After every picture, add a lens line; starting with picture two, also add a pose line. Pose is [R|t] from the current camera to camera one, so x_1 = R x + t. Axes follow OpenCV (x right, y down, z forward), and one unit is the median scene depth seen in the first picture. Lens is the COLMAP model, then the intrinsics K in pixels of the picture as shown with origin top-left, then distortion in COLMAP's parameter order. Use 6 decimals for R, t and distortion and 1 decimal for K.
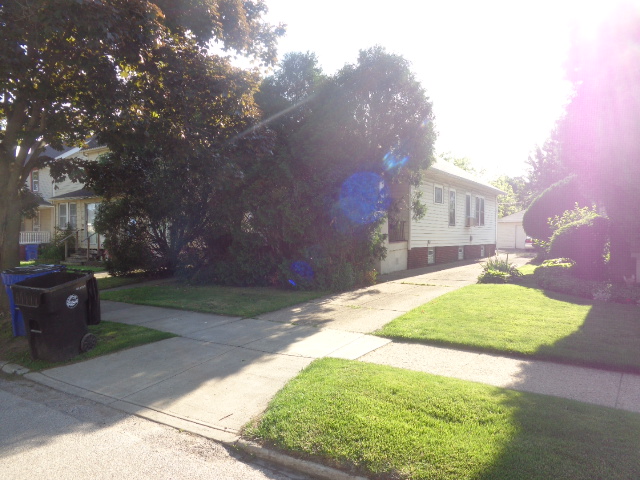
lens RADIAL K [[480.8, 0, 320.0], [0, 480.8, 240.0], [0, 0, 1]] dist [-0.000516, 0.001797]
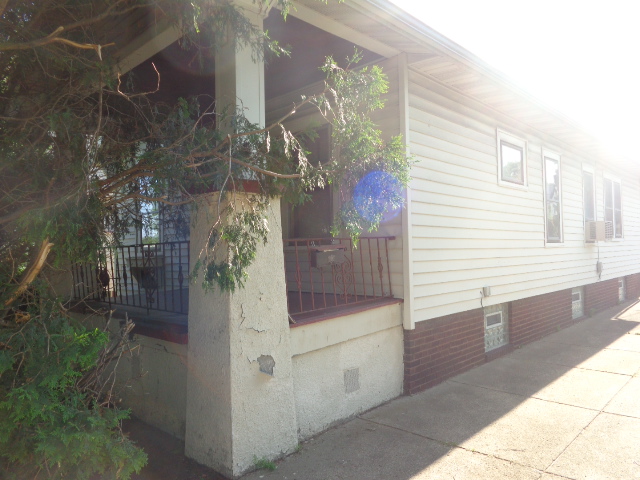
lens RADIAL K [[480.8, 0, 320.0], [0, 480.8, 240.0], [0, 0, 1]] dist [-0.000516, 0.001797]
pose [[0.983892, -0.031884, -0.175900, 0.089475], [0.025091, 0.998856, -0.040707, -0.011832], [0.176997, 0.035638, 0.983566, 0.332533]]
